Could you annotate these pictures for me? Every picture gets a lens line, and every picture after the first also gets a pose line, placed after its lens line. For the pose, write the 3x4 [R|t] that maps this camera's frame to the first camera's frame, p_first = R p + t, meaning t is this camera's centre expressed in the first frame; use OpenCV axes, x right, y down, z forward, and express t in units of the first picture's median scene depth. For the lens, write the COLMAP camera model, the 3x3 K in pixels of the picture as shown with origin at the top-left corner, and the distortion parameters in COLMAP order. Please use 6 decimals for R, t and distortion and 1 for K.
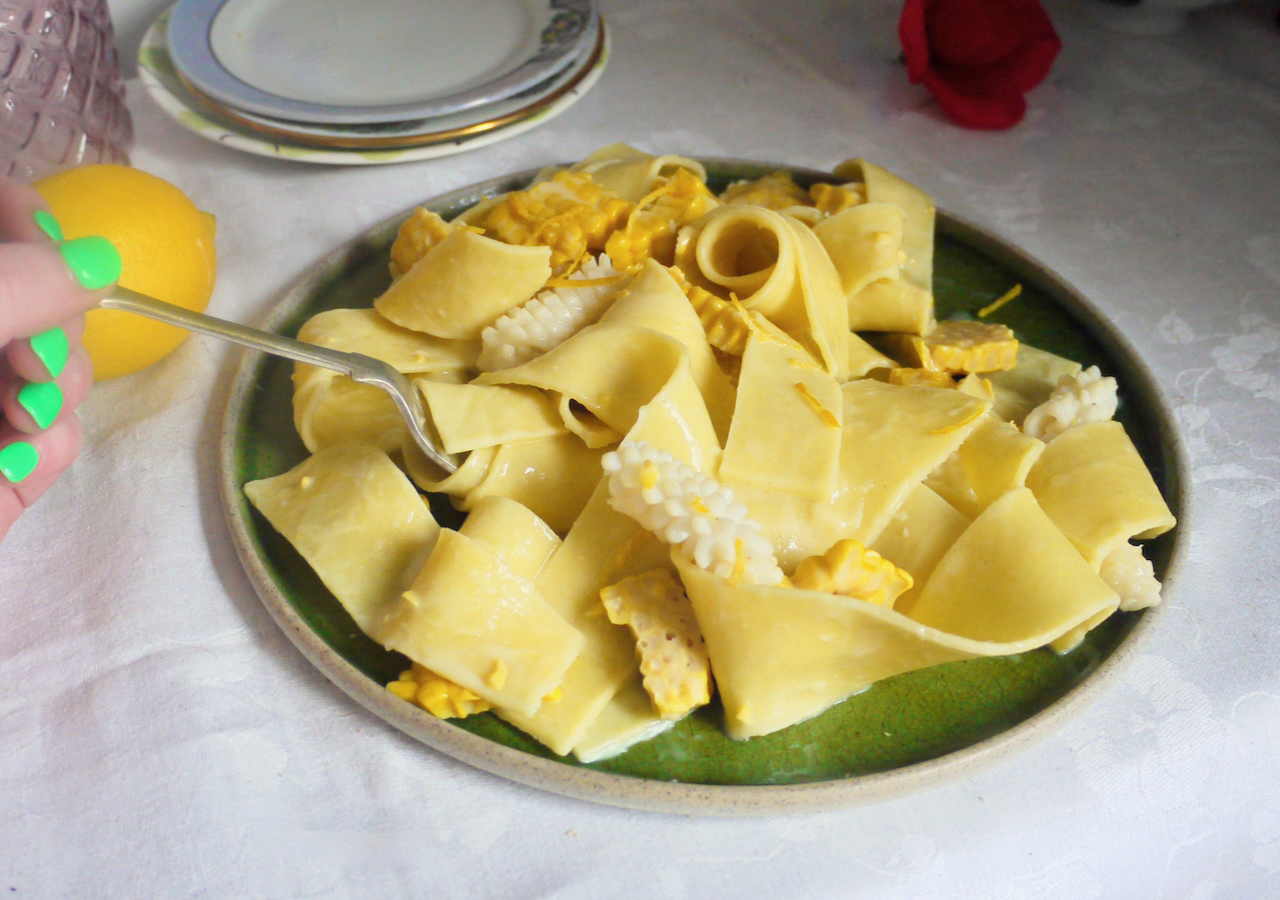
lens RADIAL K [[1956.7, 0, 640.0], [0, 1956.7, 450.0], [0, 0, 1]] dist [-0.030942, -0.111060]
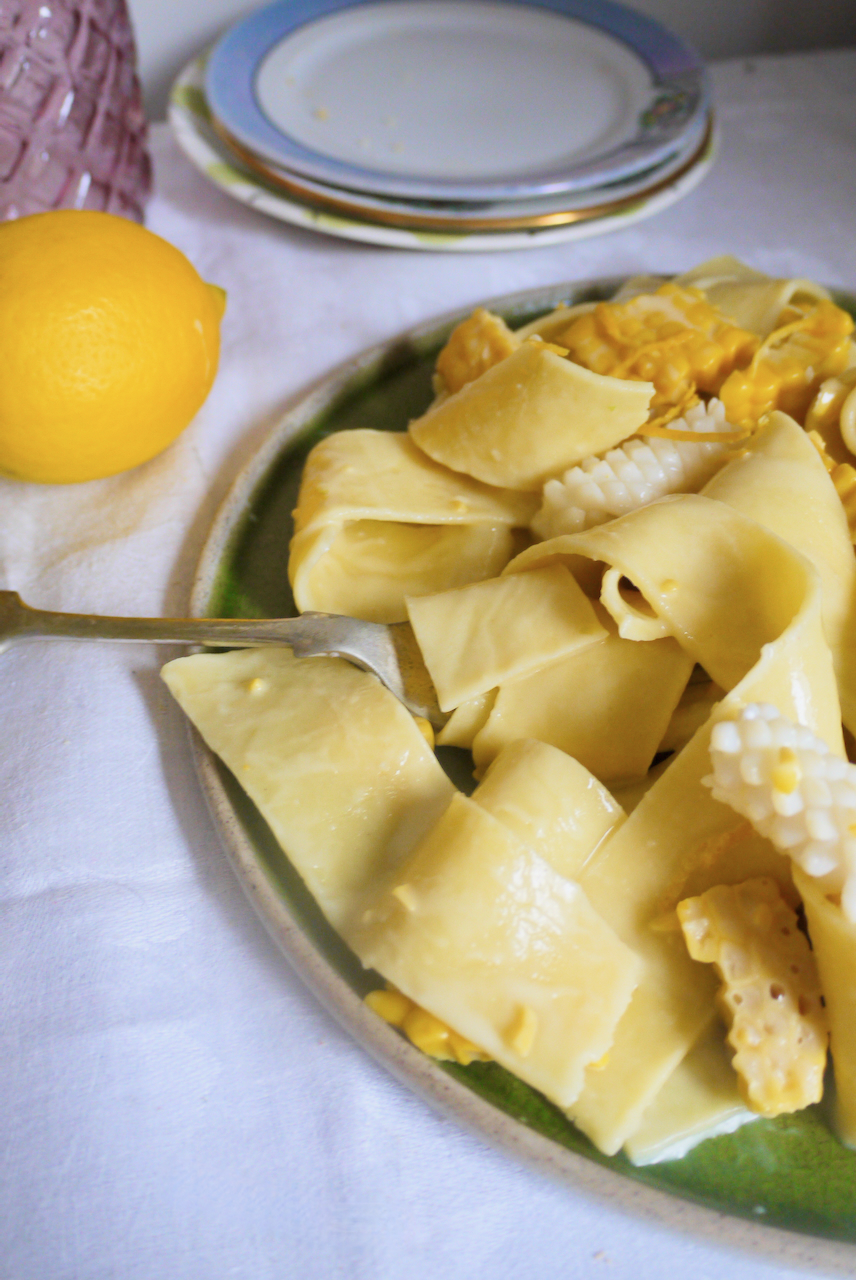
lens RADIAL K [[1273.7, 0, 428.0], [0, 1273.7, 640.0], [0, 0, 1]] dist [-0.073785, 0.037757]
pose [[0.987134, 0.135024, -0.085644, -0.074418], [-0.122163, 0.982462, 0.140869, -0.064685], [0.103163, -0.128594, 0.986317, 0.493325]]
